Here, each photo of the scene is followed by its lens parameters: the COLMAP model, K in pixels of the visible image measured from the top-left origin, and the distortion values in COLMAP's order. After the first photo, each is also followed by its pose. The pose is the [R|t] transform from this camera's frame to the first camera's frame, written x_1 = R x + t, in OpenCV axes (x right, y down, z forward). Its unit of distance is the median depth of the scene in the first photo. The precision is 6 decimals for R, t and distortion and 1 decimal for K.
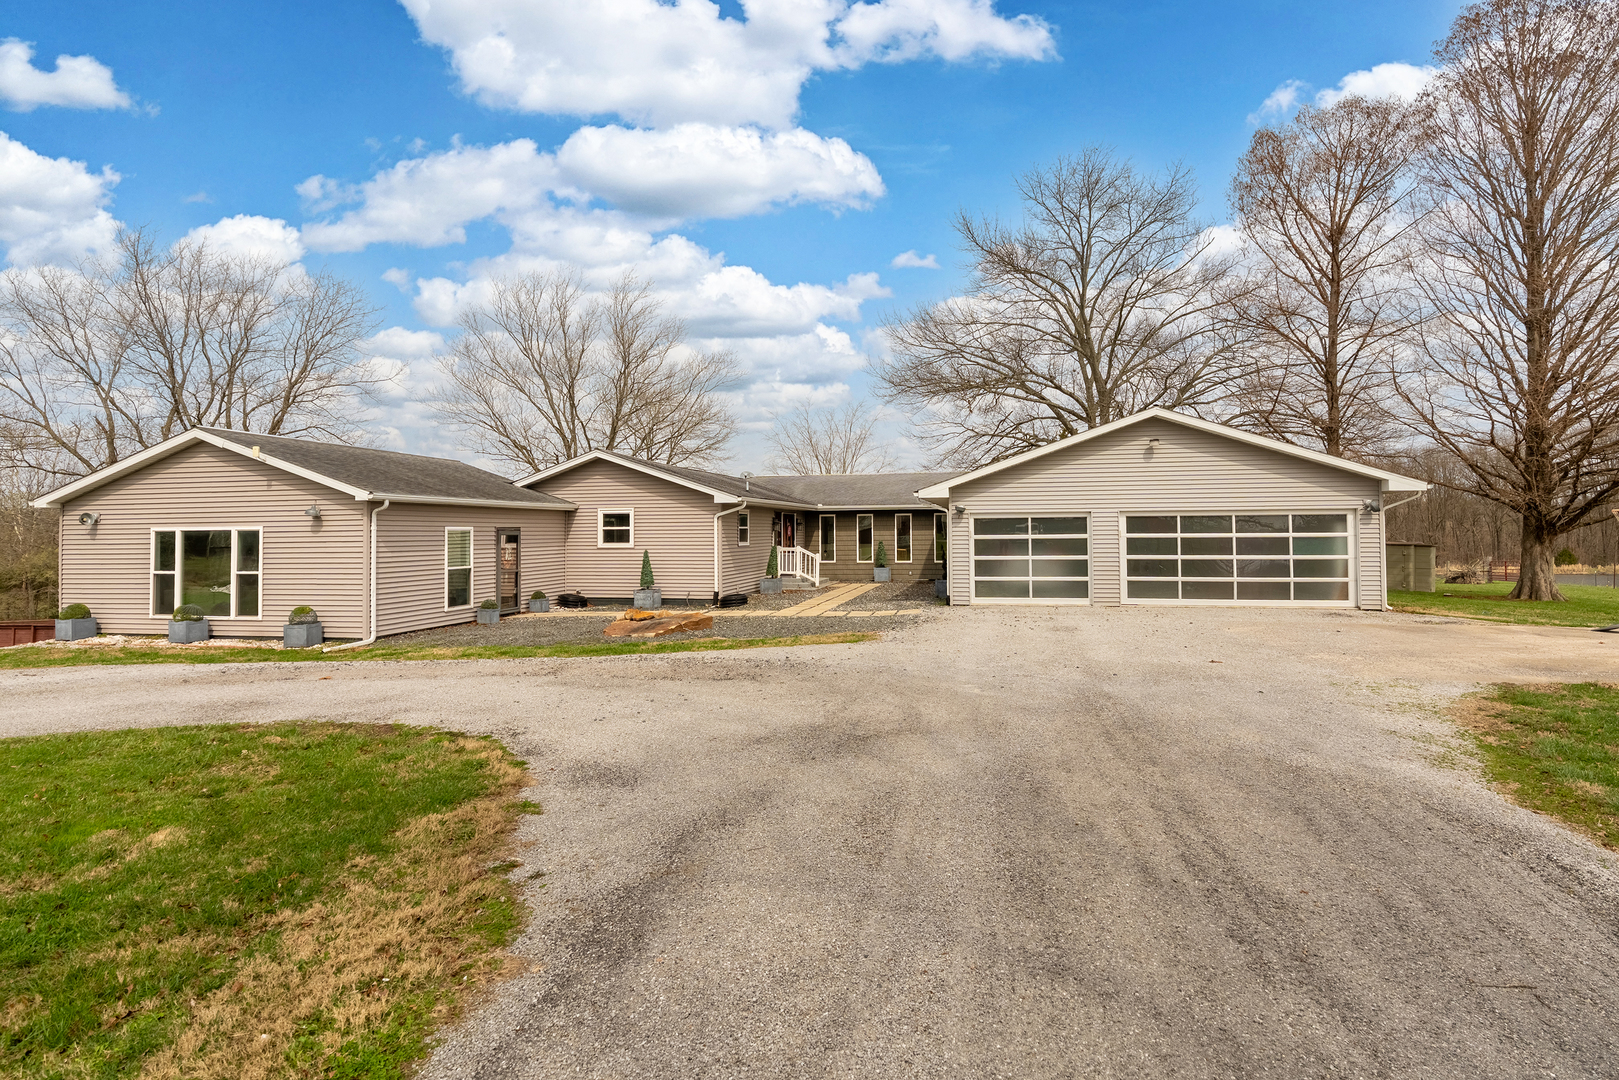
lens RADIAL K [[829.9, 0, 800.3], [0, 829.9, 507.2], [0, 0, 1]] dist [0.001181, 0.000684]
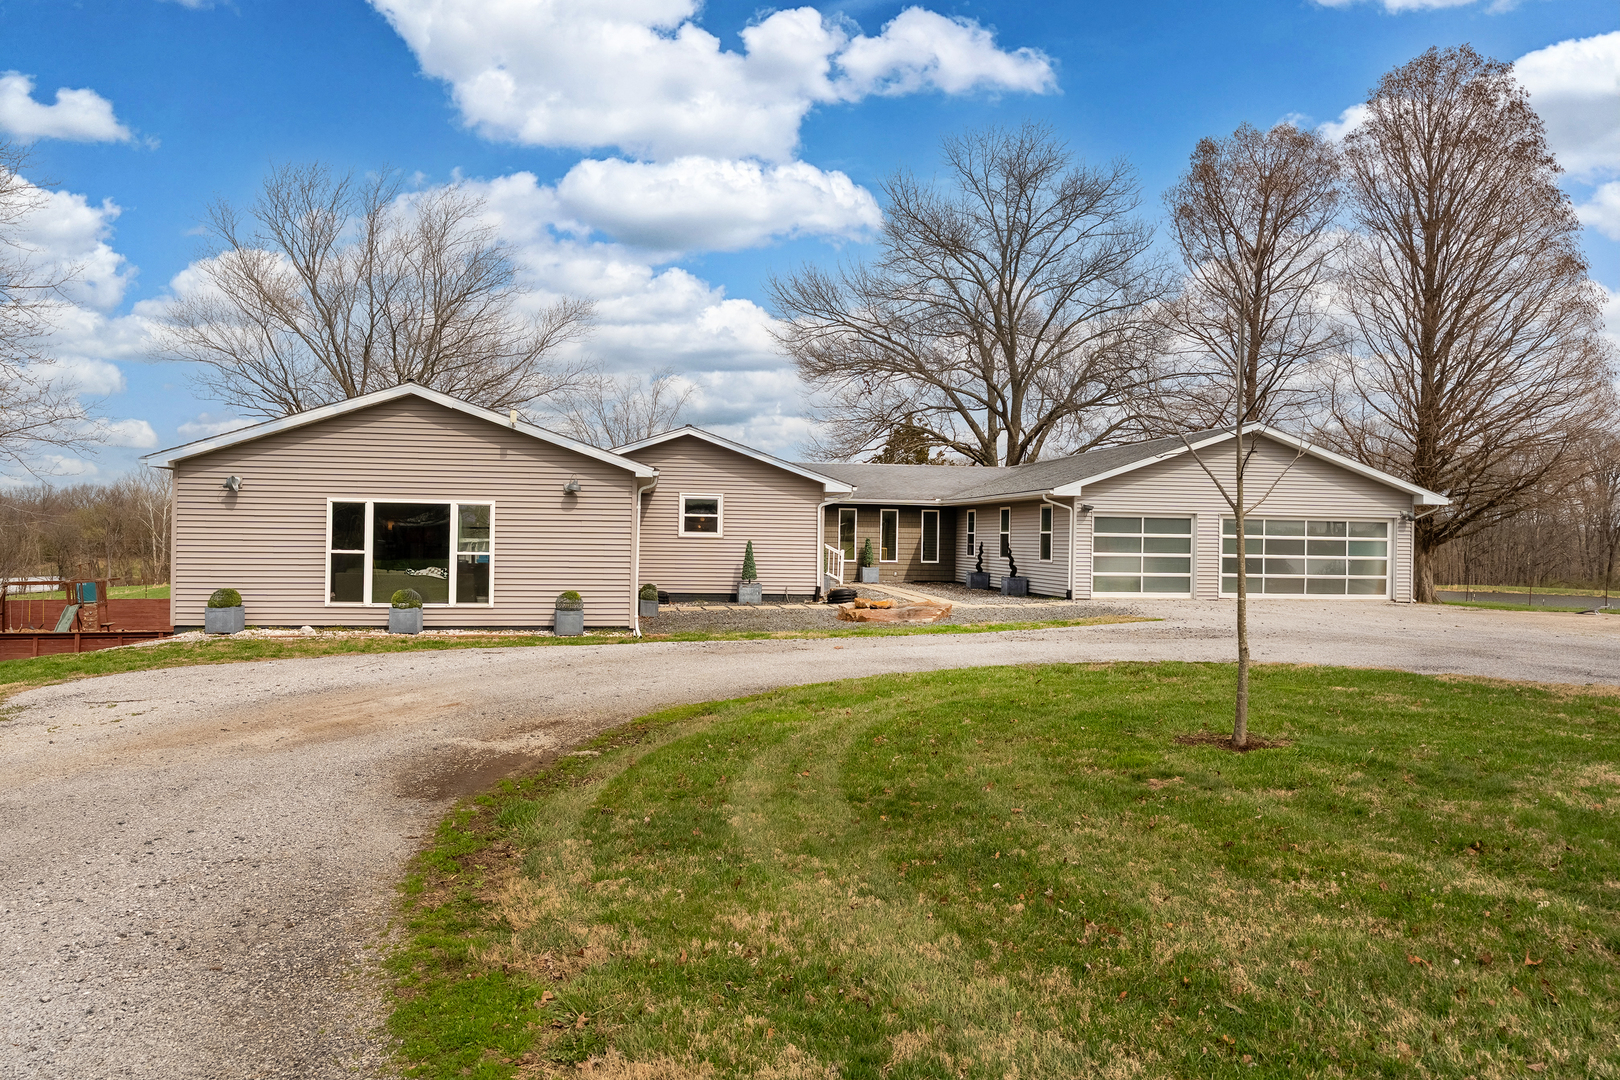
lens RADIAL K [[1080.9, 0, 808.7], [0, 1080.9, 546.4], [0, 0, 1]] dist [0.003685, -0.000235]
pose [[0.937260, 0.020282, 0.348040, -0.611183], [-0.034689, 0.998778, 0.035212, 0.015953], [-0.346900, -0.045076, 0.936818, -0.155067]]
